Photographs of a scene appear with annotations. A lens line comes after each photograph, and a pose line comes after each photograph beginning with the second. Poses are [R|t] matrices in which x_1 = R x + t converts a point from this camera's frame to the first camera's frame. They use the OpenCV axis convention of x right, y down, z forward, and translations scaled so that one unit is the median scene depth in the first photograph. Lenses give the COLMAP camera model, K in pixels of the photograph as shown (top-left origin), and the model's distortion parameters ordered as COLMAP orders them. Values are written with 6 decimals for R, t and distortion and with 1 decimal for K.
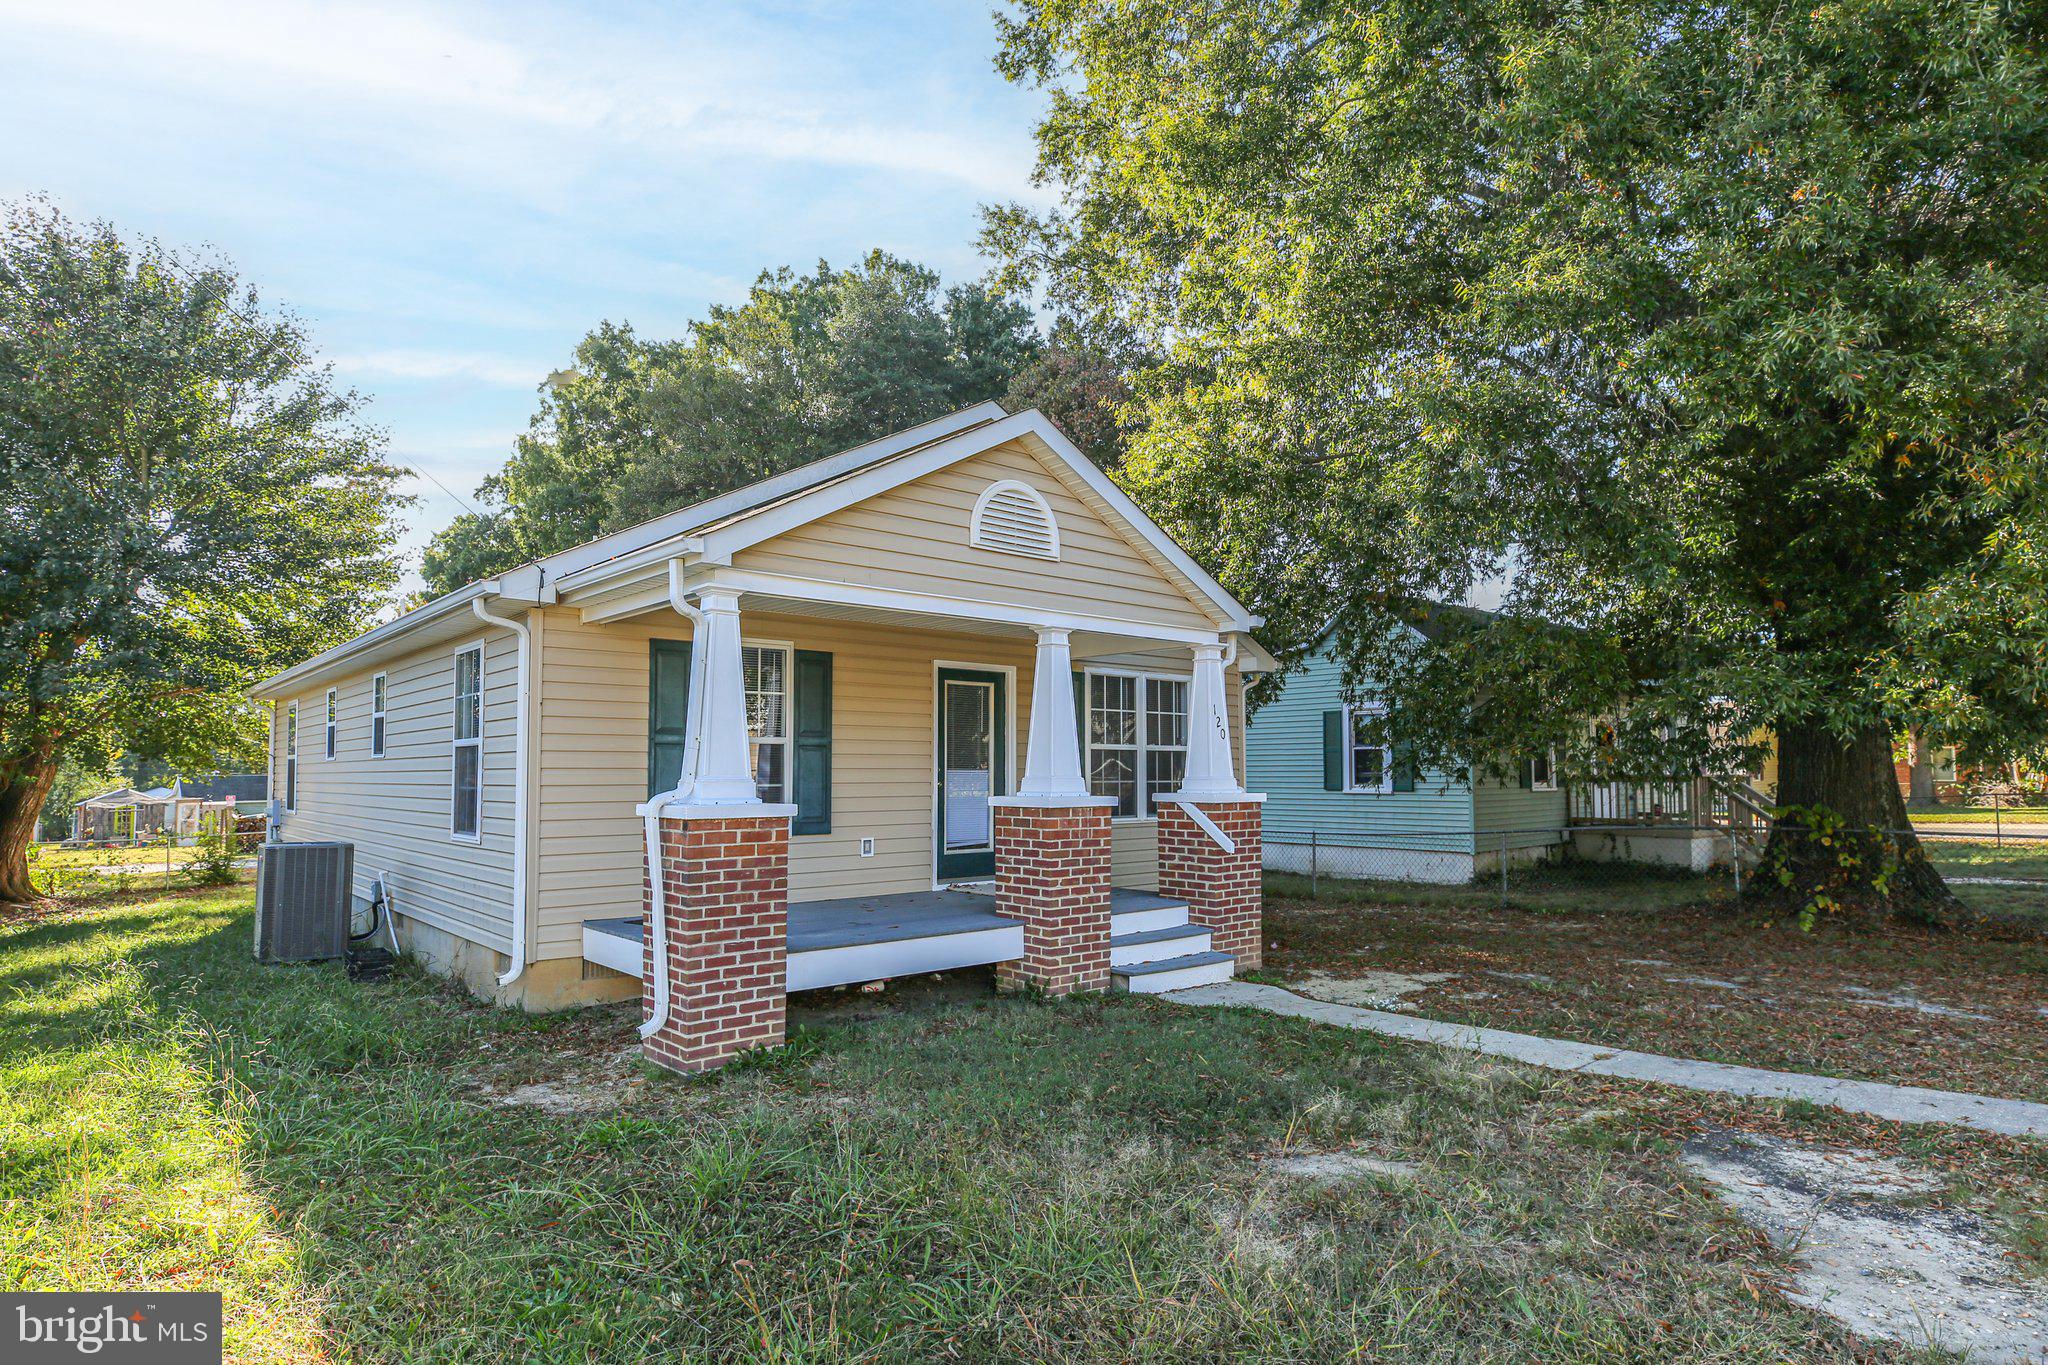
lens RADIAL K [[1120.2, 0, 1033.8], [0, 1120.2, 682.1], [0, 0, 1]] dist [-0.000591, -0.000127]
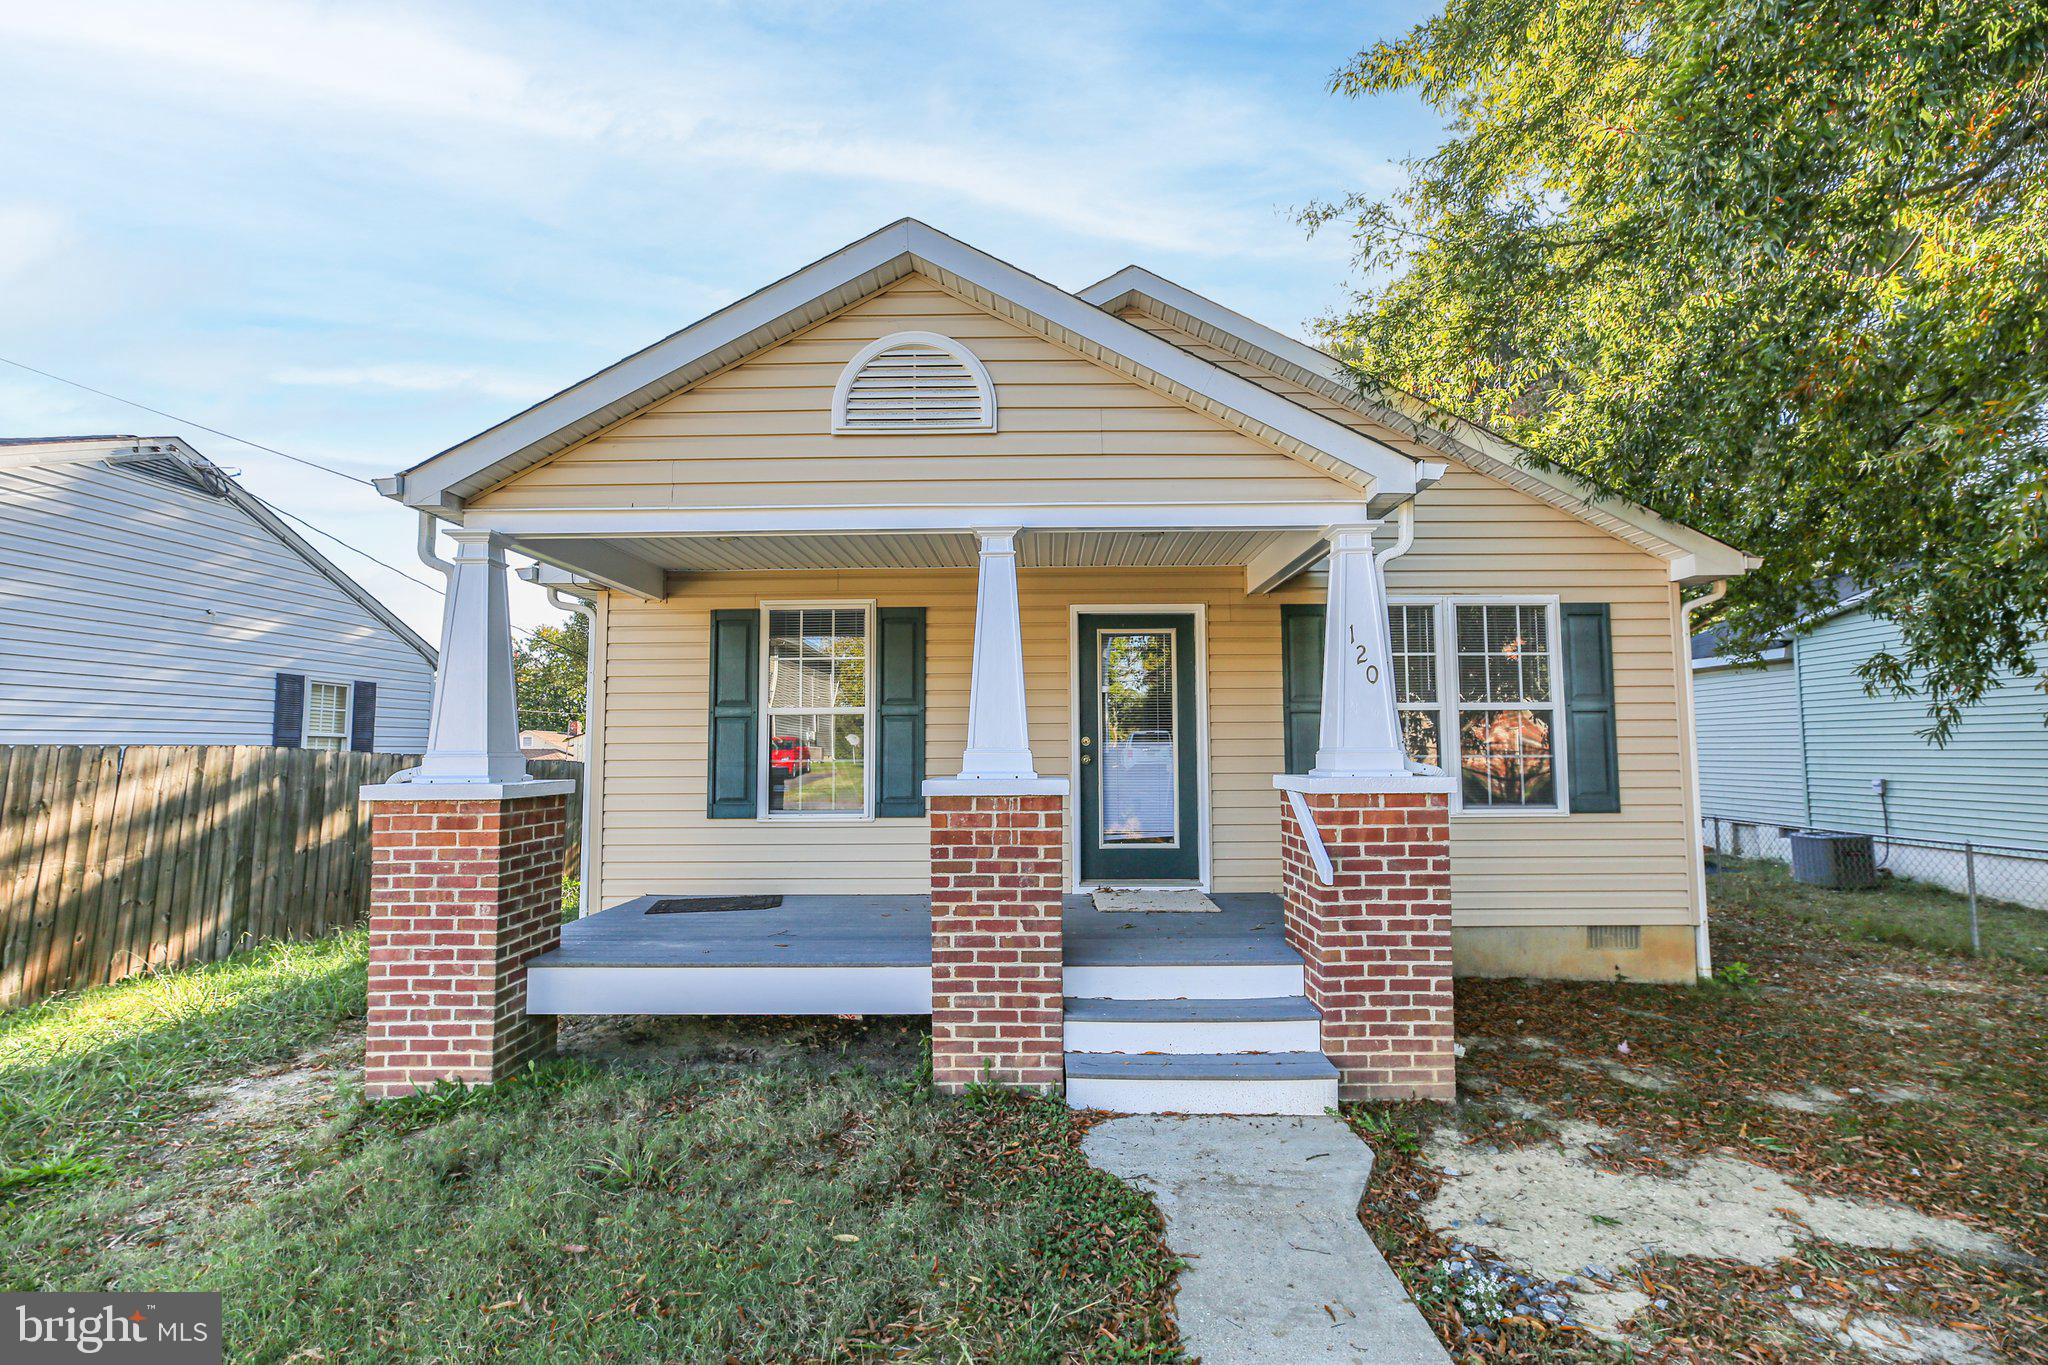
lens RADIAL K [[955.7, 0, 1026.0], [0, 955.7, 667.4], [0, 0, 1]] dist [0.000159, -0.000094]
pose [[0.737084, -0.065178, -0.672650, 0.445322], [0.059738, 0.997726, -0.031217, 0.057195], [0.673155, -0.017173, 0.739302, 0.620792]]
